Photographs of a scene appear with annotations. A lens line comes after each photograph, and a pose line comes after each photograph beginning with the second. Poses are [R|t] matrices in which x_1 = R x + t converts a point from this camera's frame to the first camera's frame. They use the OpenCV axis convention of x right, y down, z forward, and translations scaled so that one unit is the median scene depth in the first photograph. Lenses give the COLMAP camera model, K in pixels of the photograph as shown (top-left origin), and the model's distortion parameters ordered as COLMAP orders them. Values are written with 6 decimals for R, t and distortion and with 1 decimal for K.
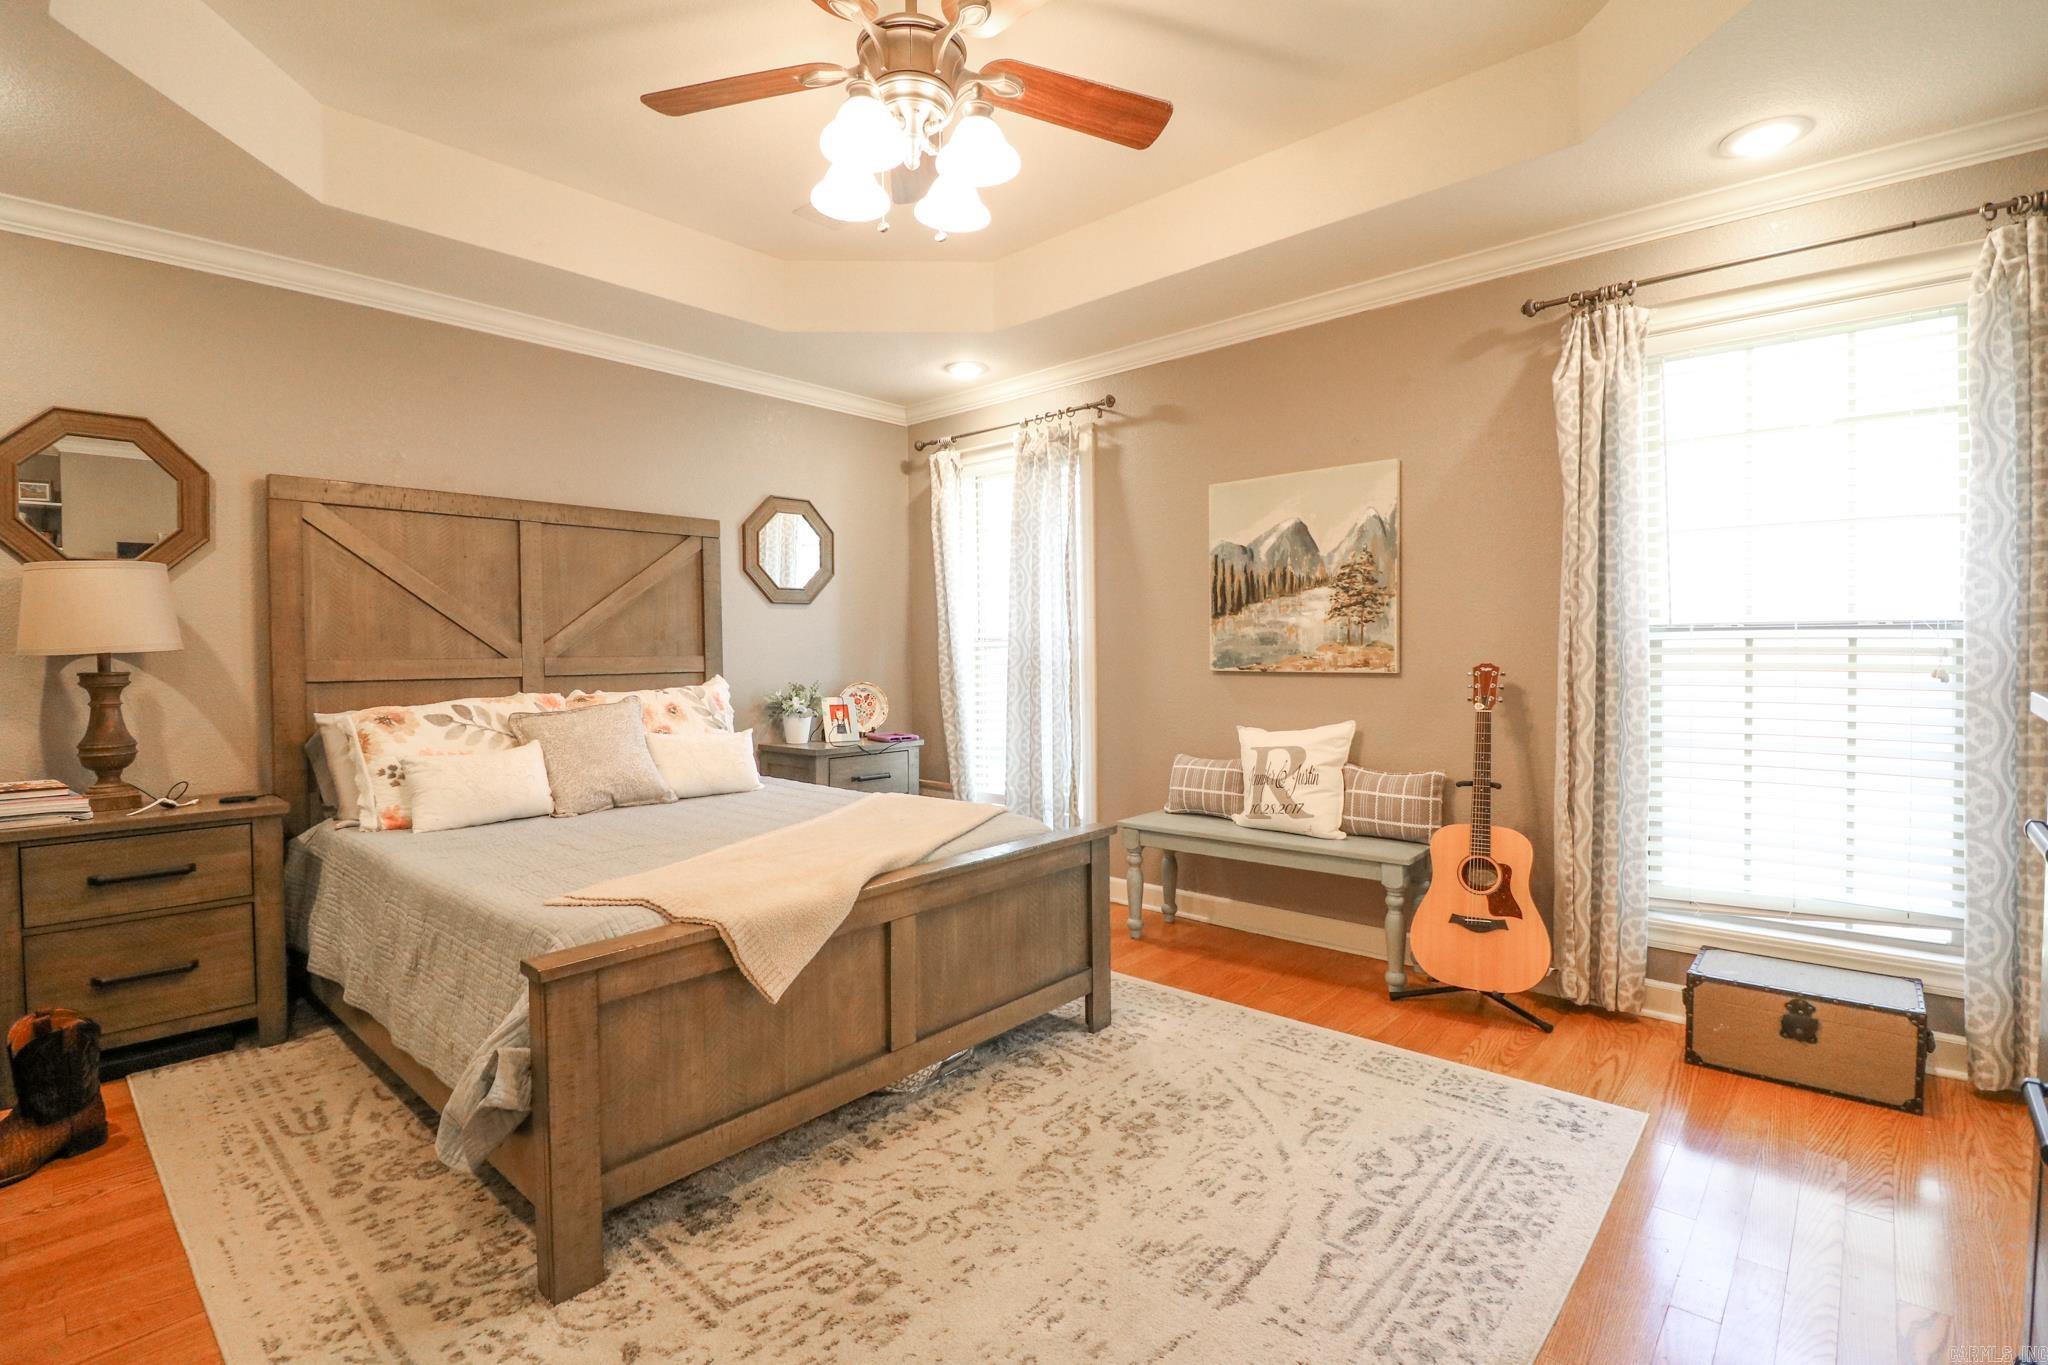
lens RADIAL K [[941.0, 0, 1015.8], [0, 941.0, 671.2], [0, 0, 1]] dist [-0.008109, -0.008984]
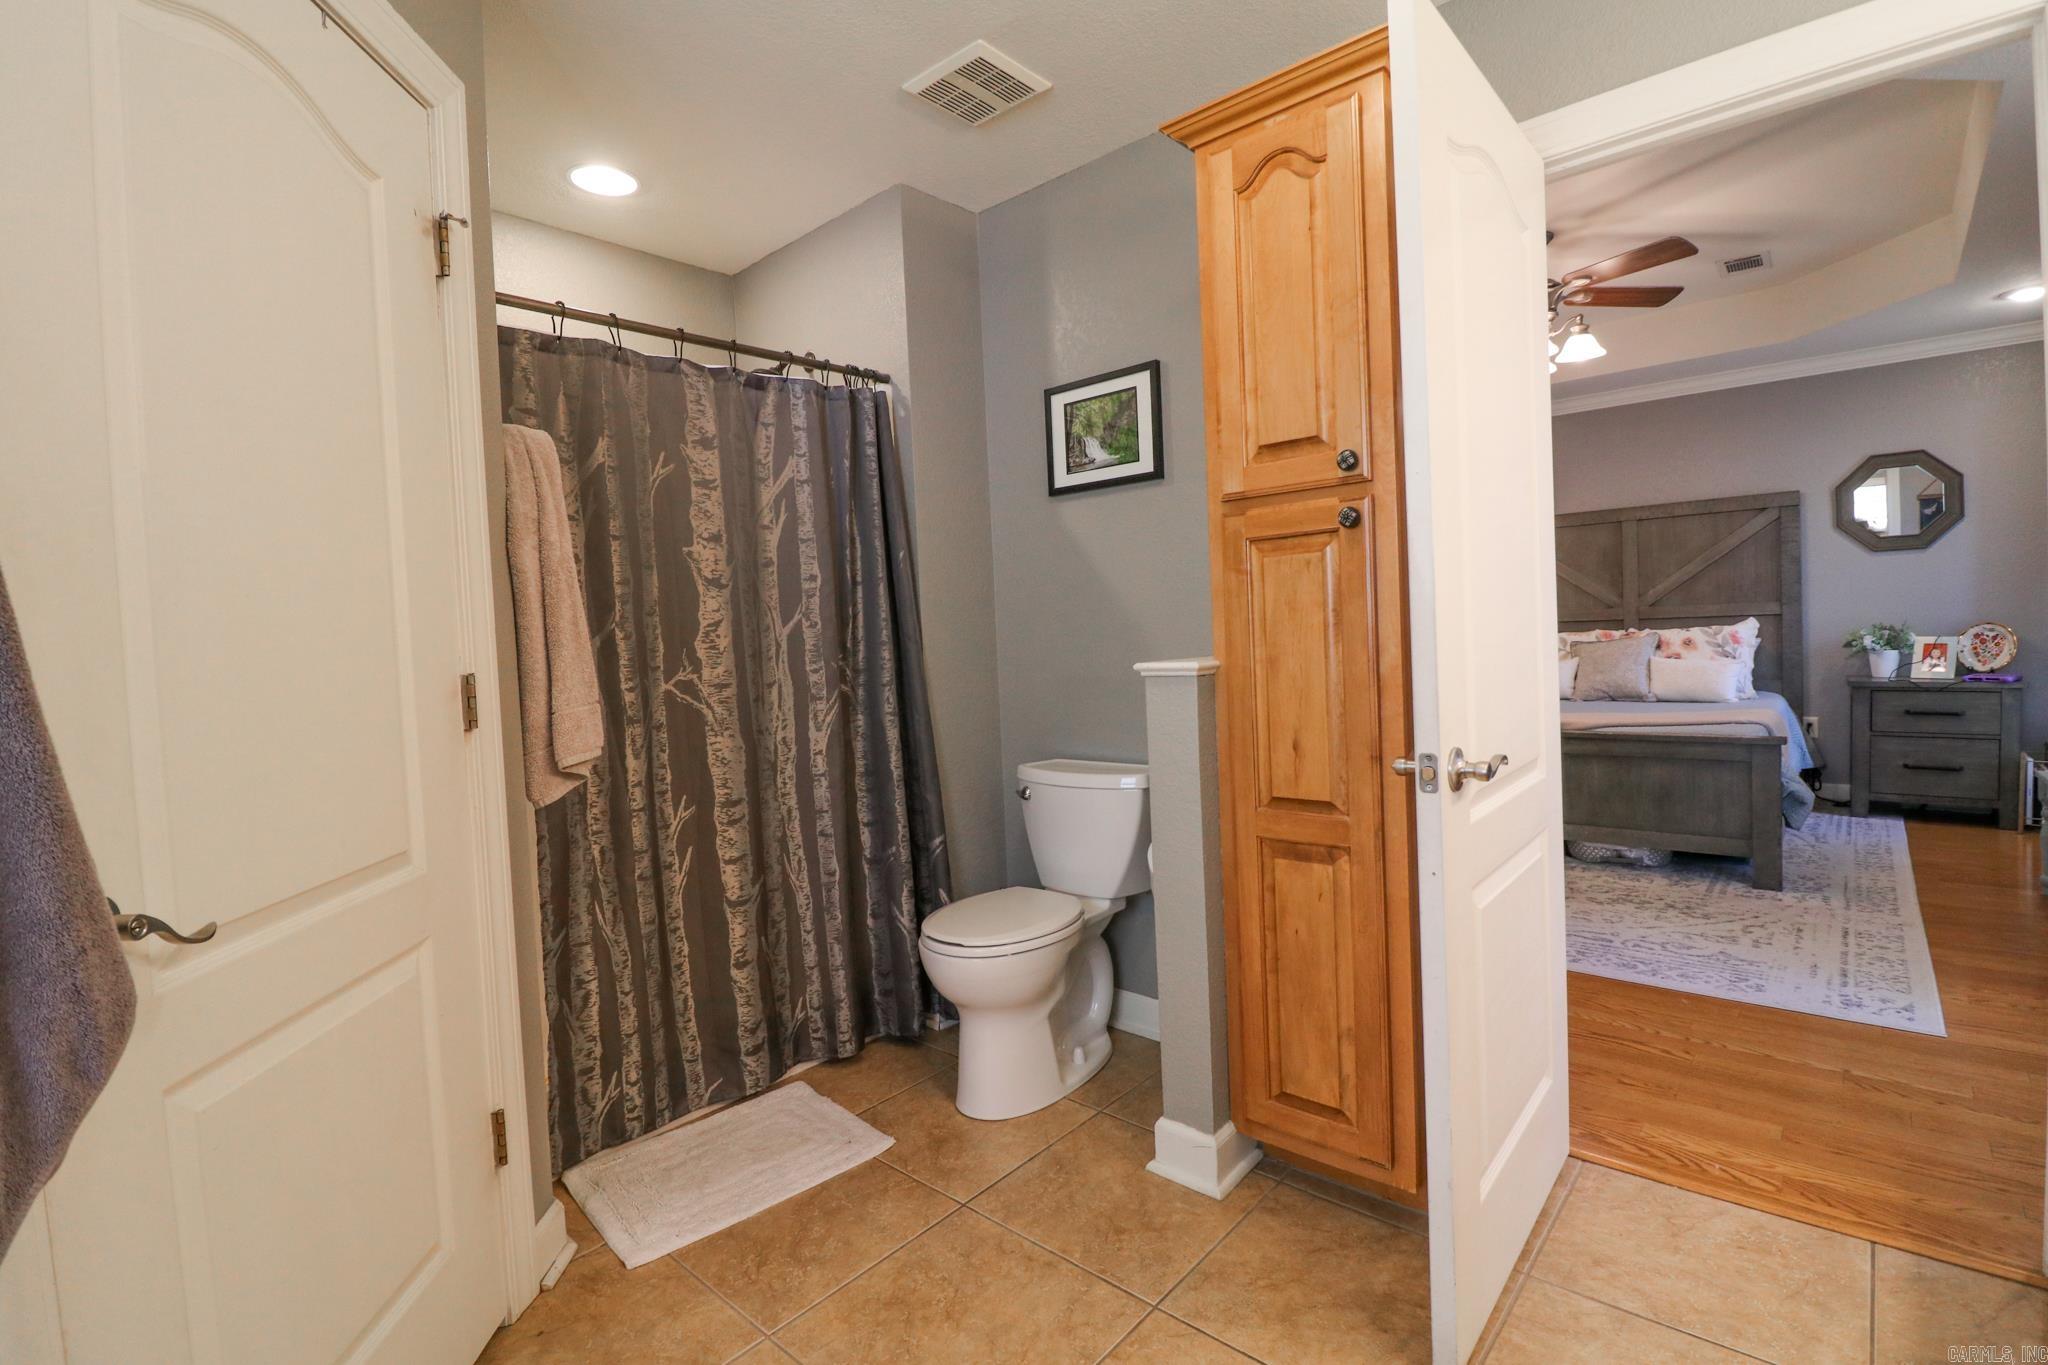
lens RADIAL K [[941.0, 0, 1017.9], [0, 941.0, 668.7], [0, 0, 1]] dist [-0.008109, -0.008984]
pose [[0.006435, 0.051246, -0.998665, 1.176548], [0.020940, 0.998460, 0.051371, -0.015442], [0.999760, -0.021243, 0.005352, -0.042349]]
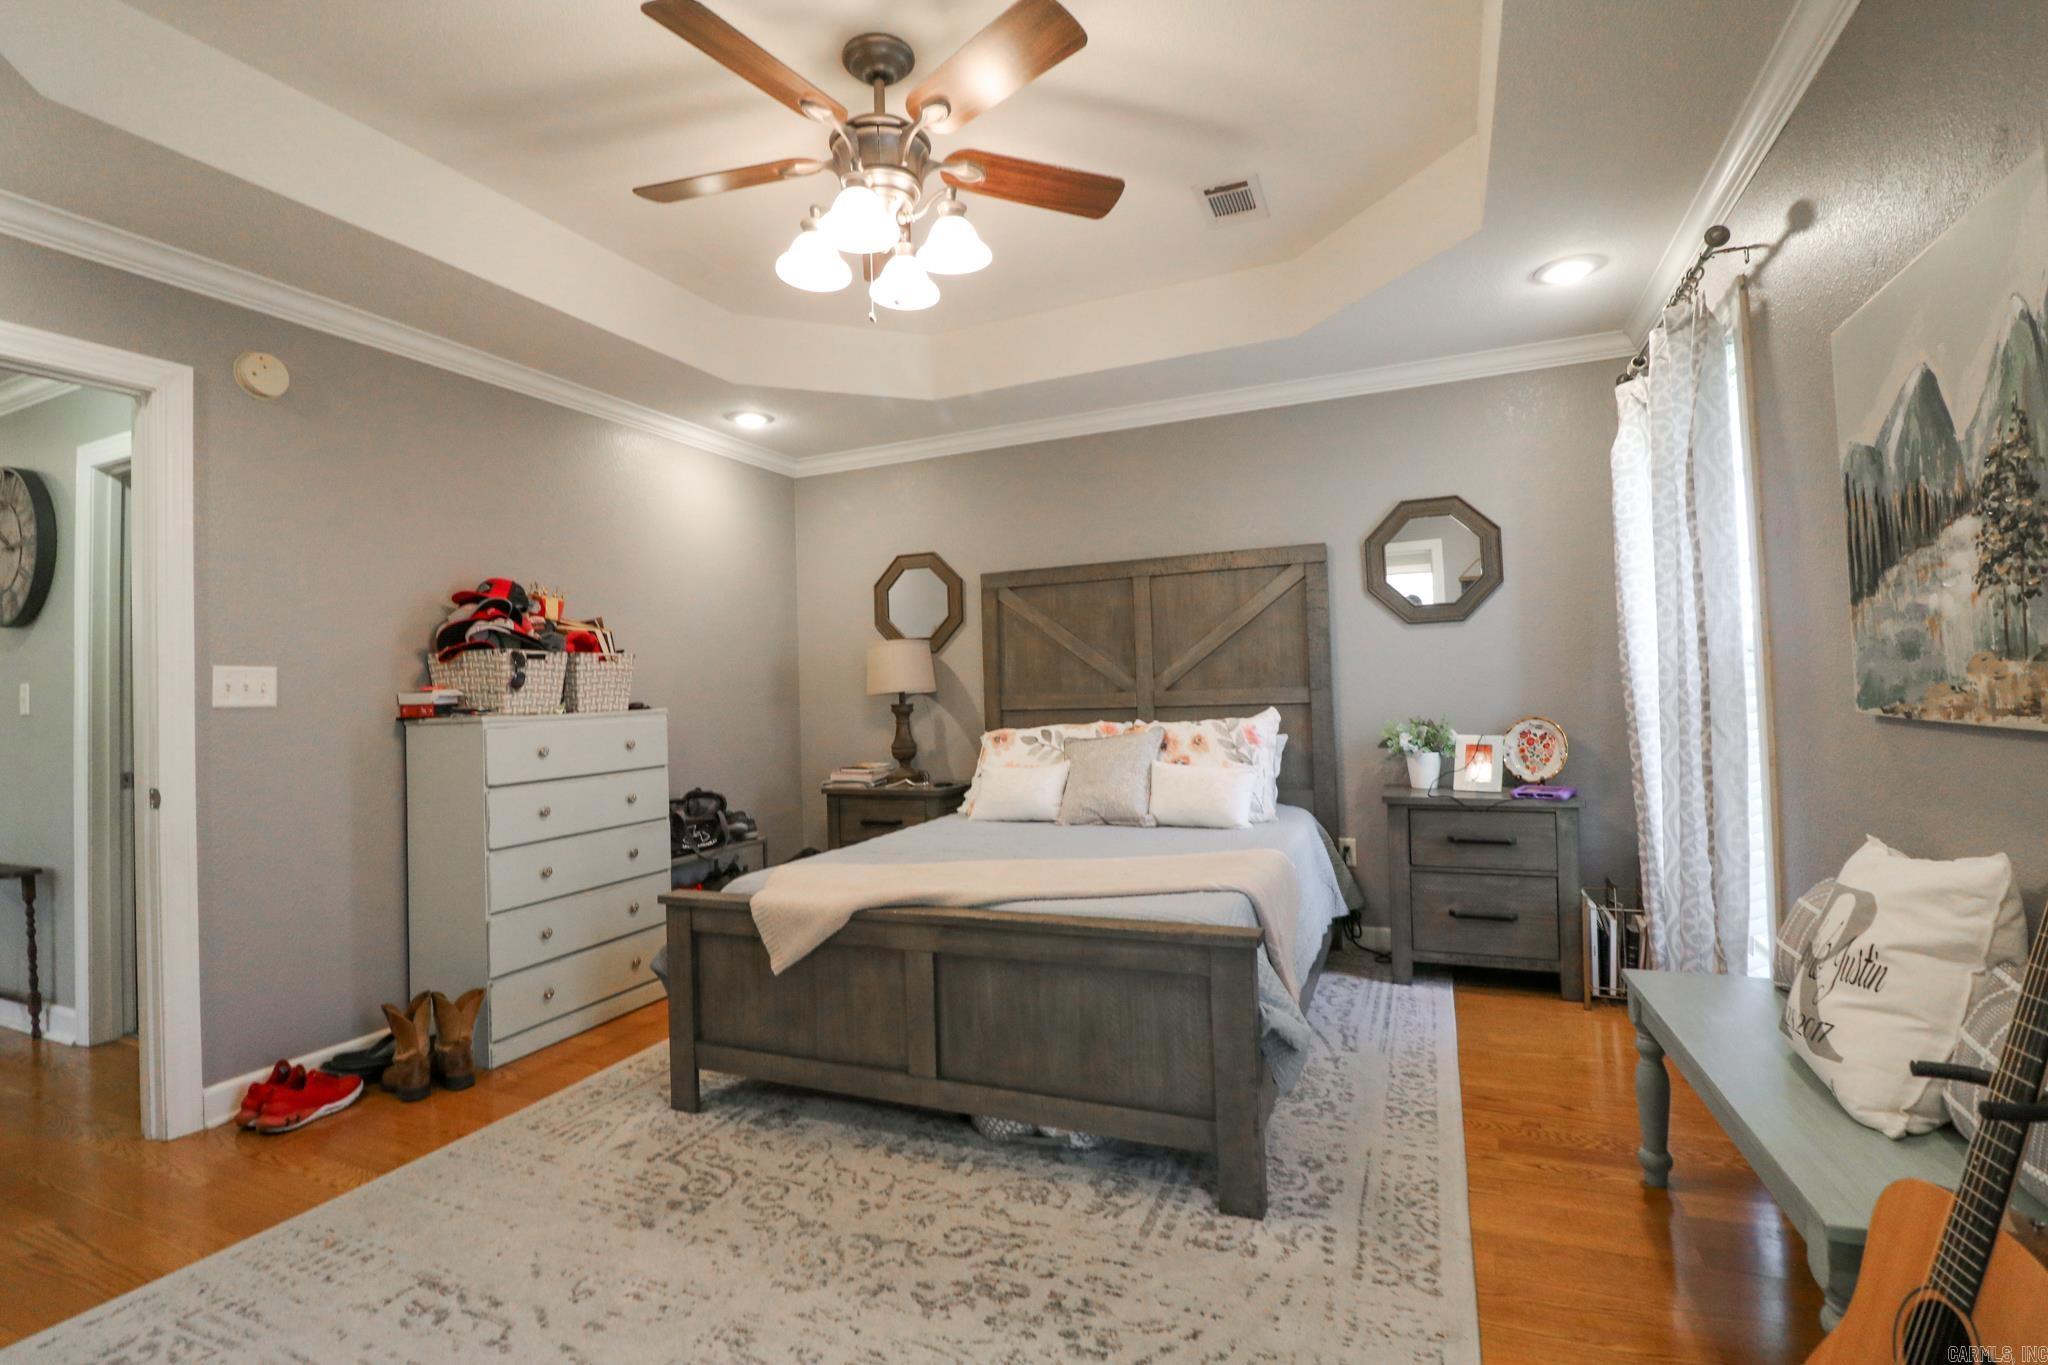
lens RADIAL K [[941.0, 0, 1012.3], [0, 941.0, 668.9], [0, 0, 1]] dist [-0.008109, -0.008984]
pose [[0.318032, -0.023834, -0.947780, 0.620825], [0.007447, 0.999716, -0.022641, -0.018723], [0.948051, 0.000143, 0.318119, 0.520822]]
